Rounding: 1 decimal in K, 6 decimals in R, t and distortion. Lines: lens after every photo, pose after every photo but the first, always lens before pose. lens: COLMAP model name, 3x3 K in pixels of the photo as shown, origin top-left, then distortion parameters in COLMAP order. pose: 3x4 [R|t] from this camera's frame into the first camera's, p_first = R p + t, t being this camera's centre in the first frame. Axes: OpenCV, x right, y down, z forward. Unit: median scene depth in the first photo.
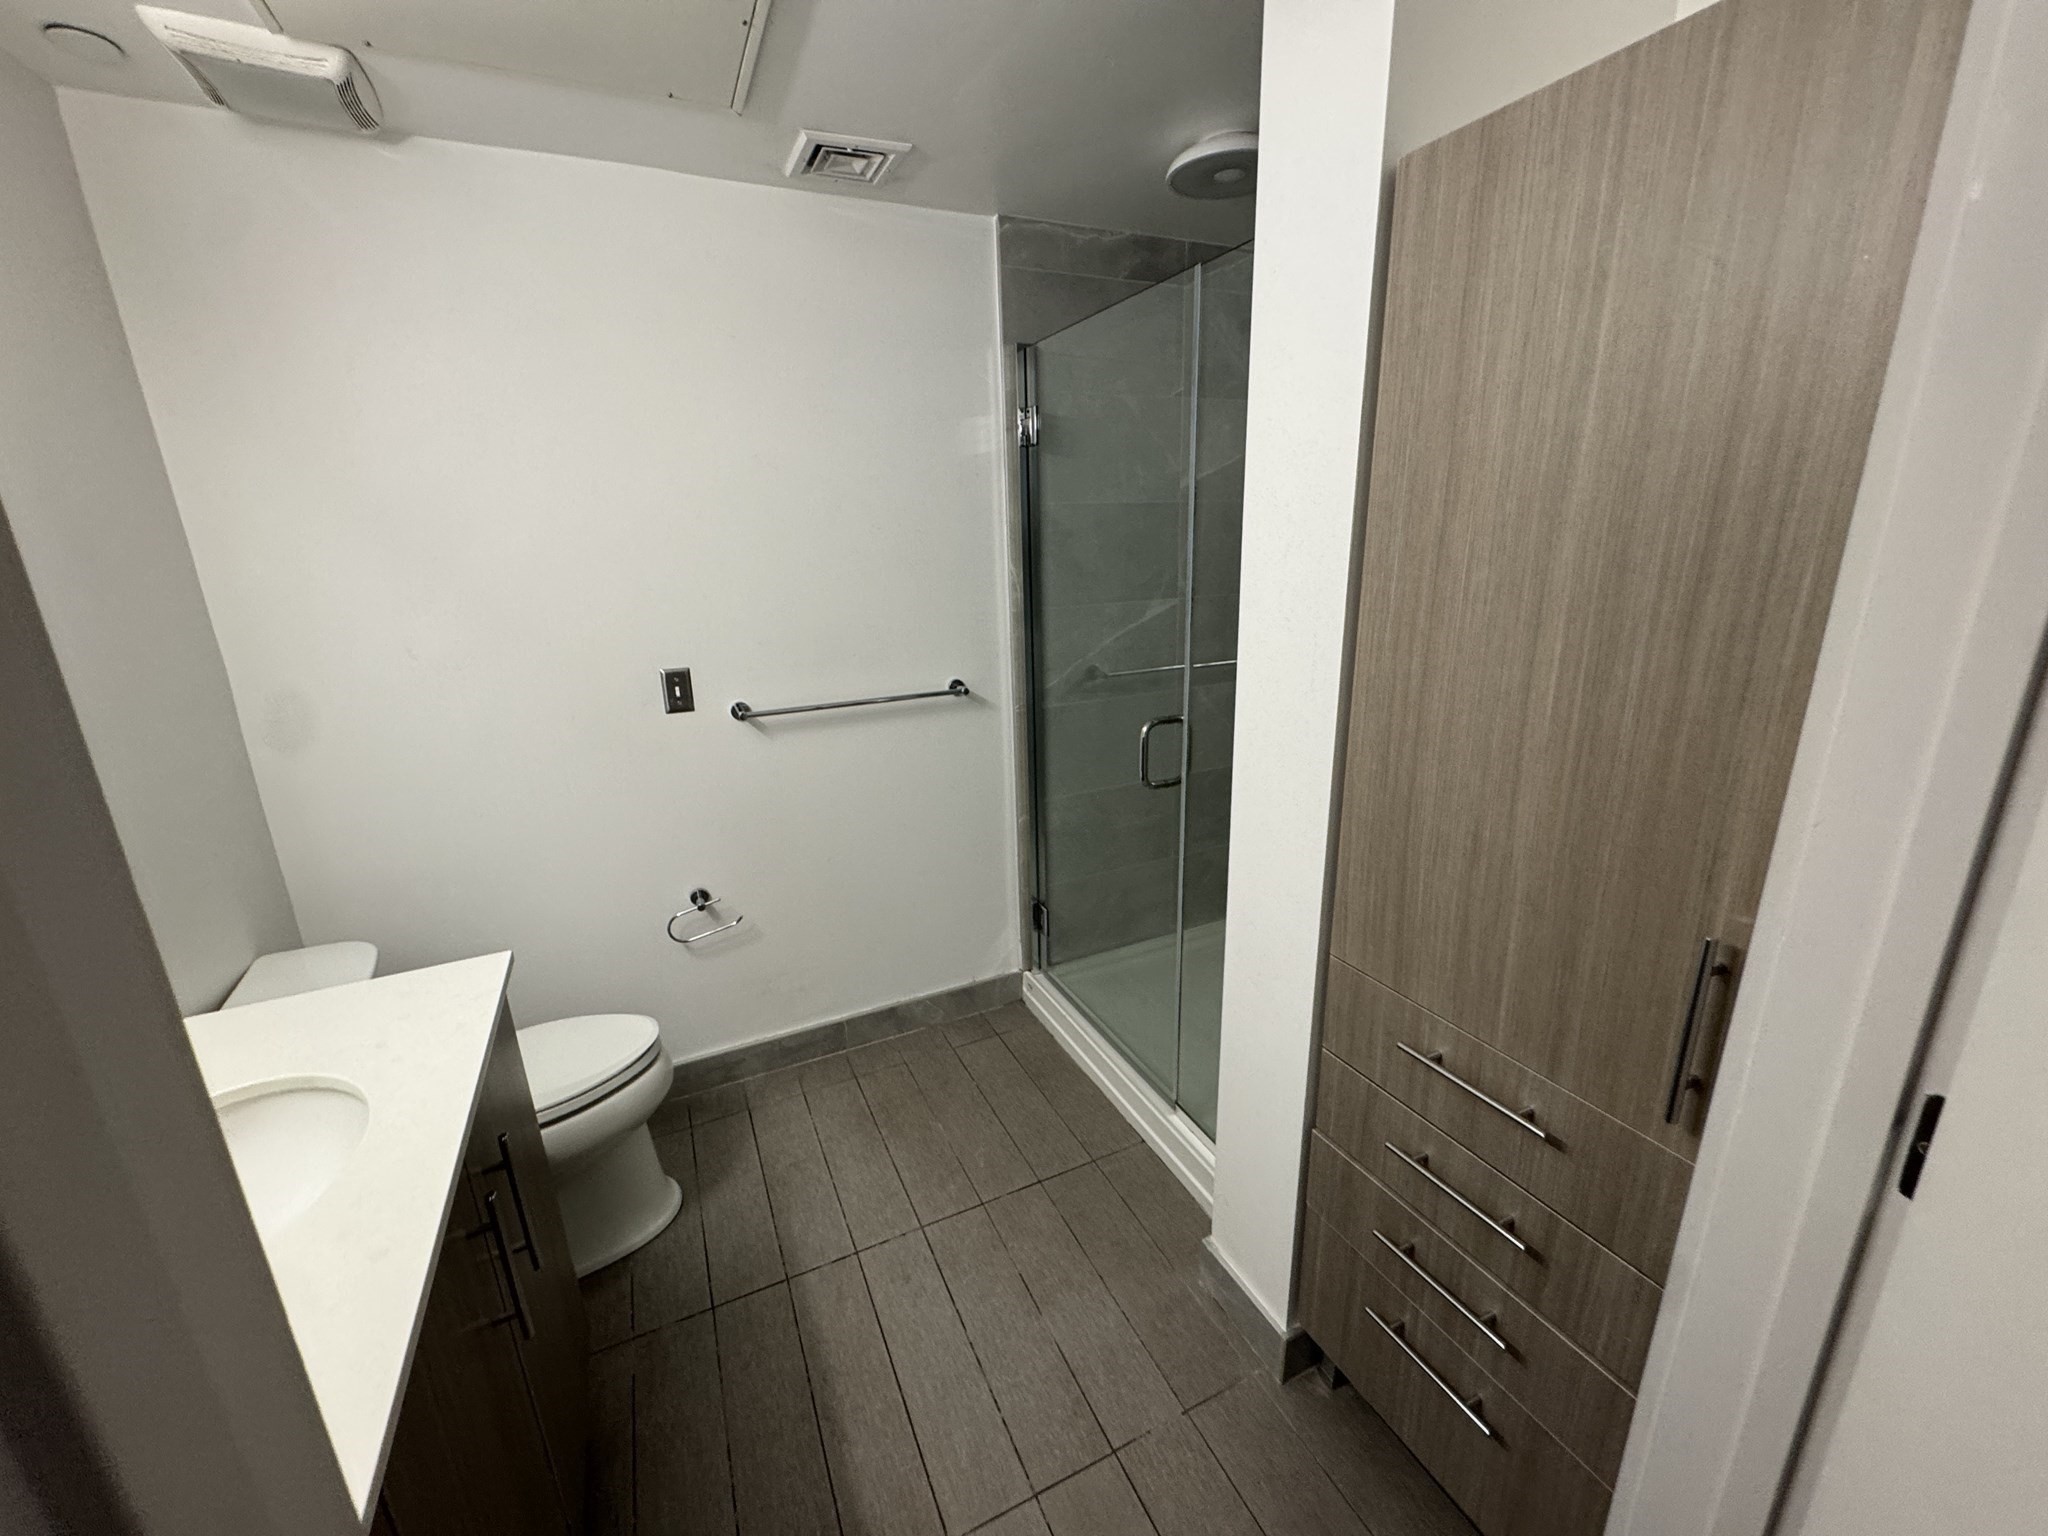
lens RADIAL K [[817.3, 0, 1025.0], [0, 817.3, 770.6], [0, 0, 1]] dist [-0.003812, 0.000277]
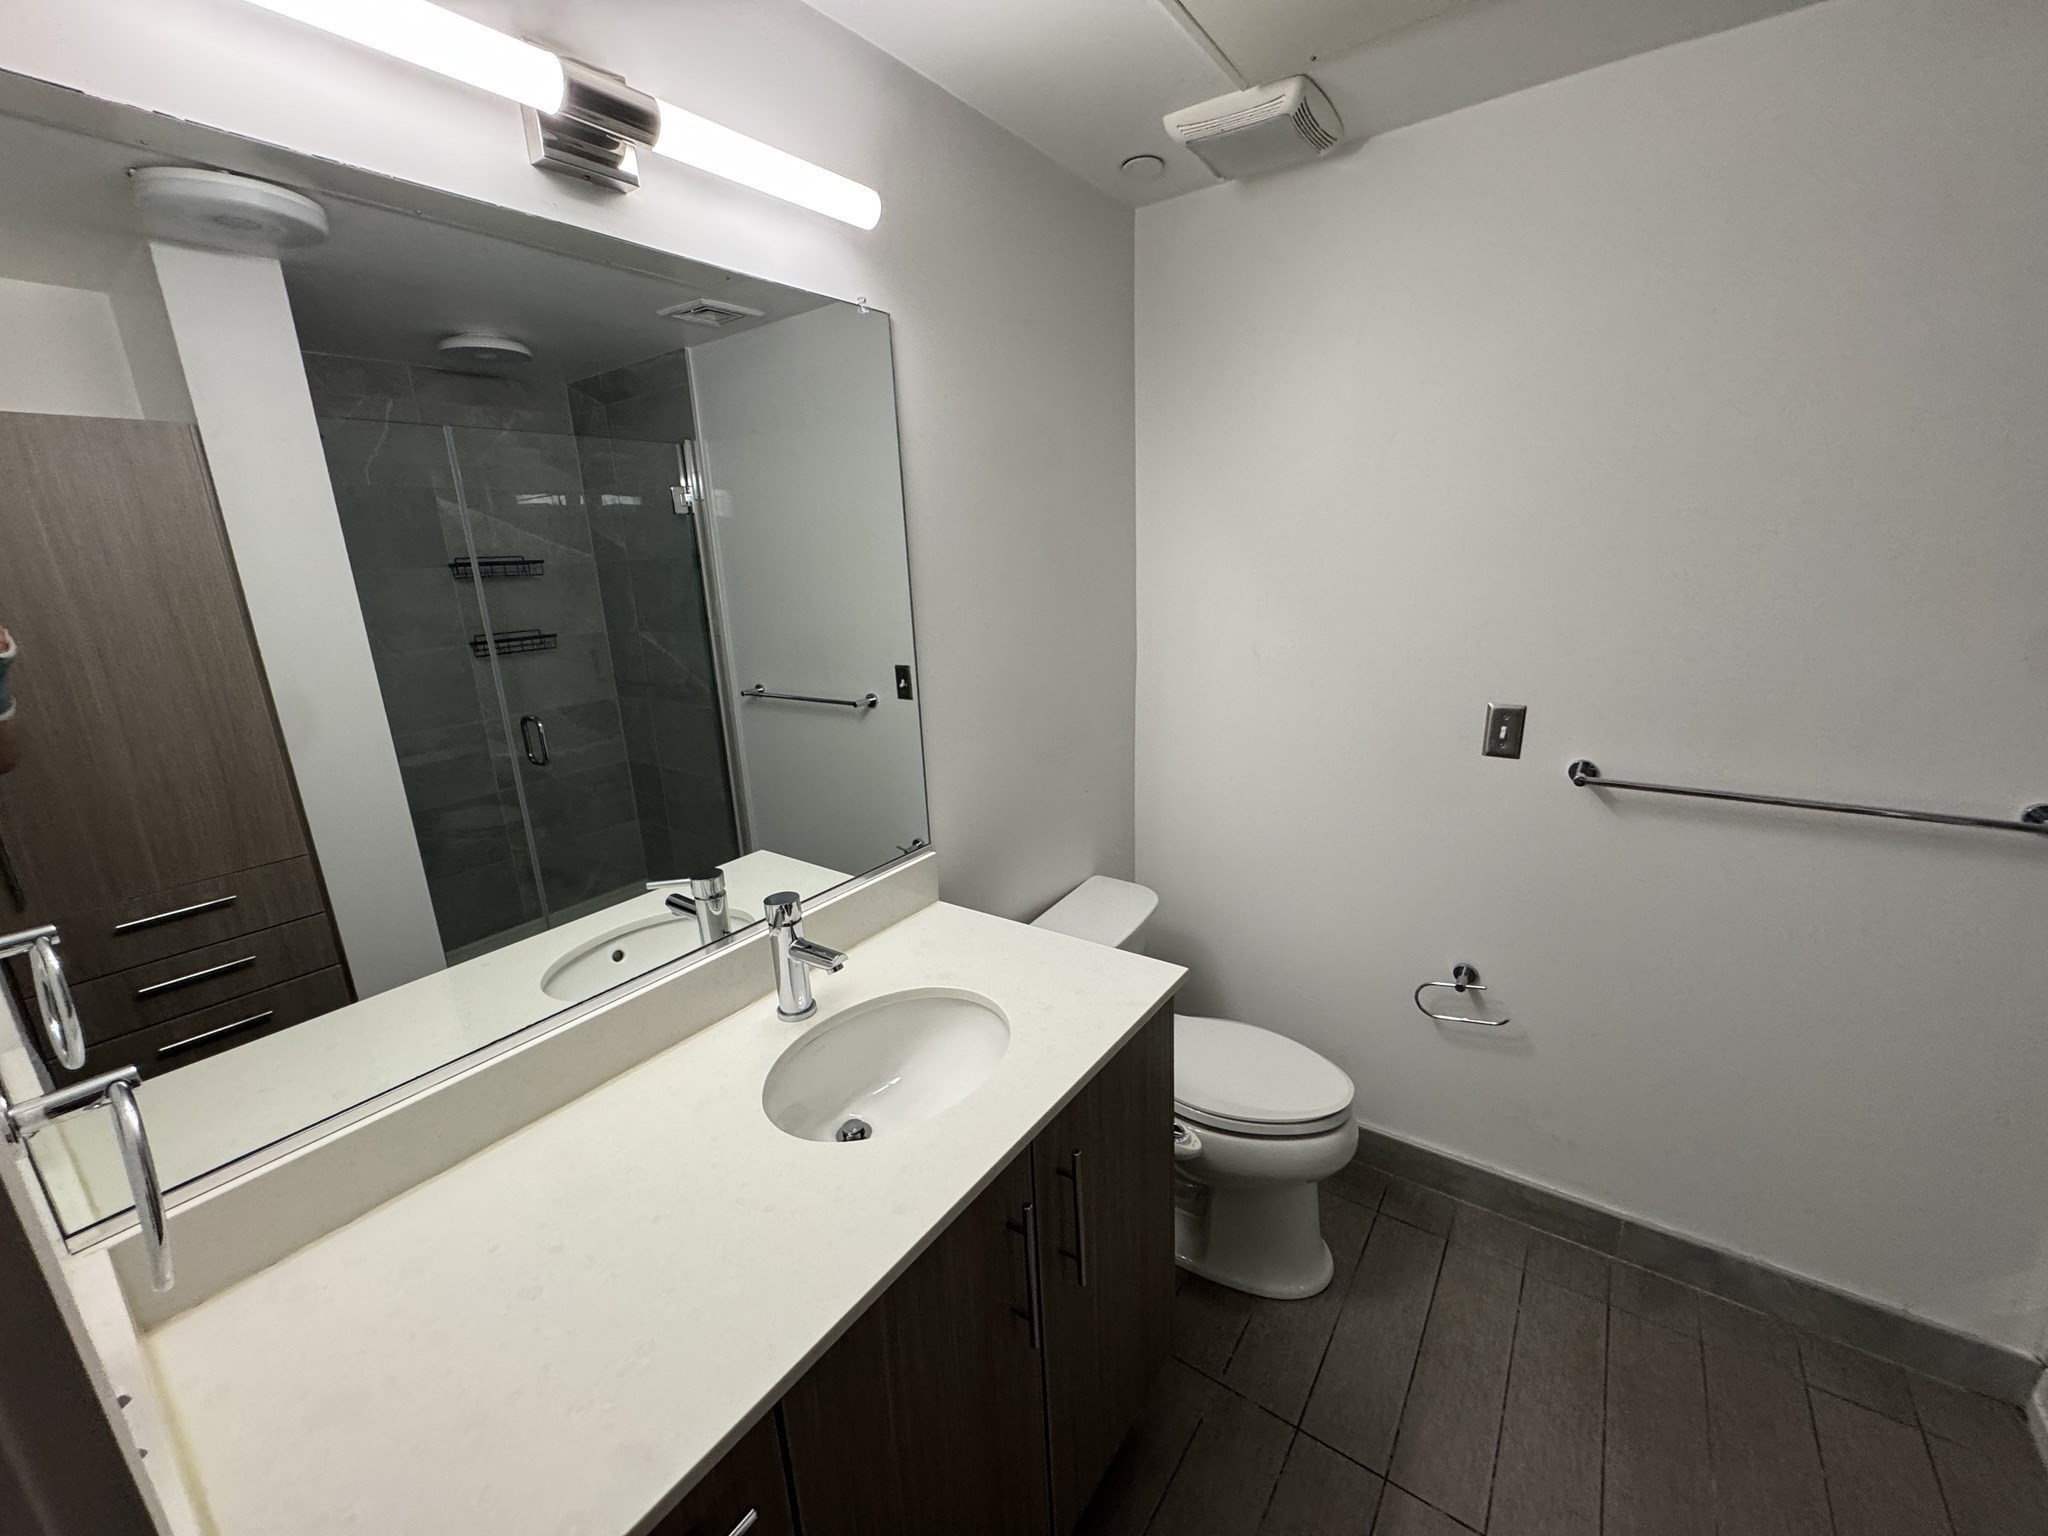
lens RADIAL K [[817.3, 0, 1022.1], [0, 817.3, 767.3], [0, 0, 1]] dist [-0.003812, 0.000277]
pose [[0.482812, 0.236605, -0.843155, 0.038995], [-0.221183, 0.964541, 0.144013, -0.074798], [0.847332, 0.116960, 0.518024, 0.172928]]
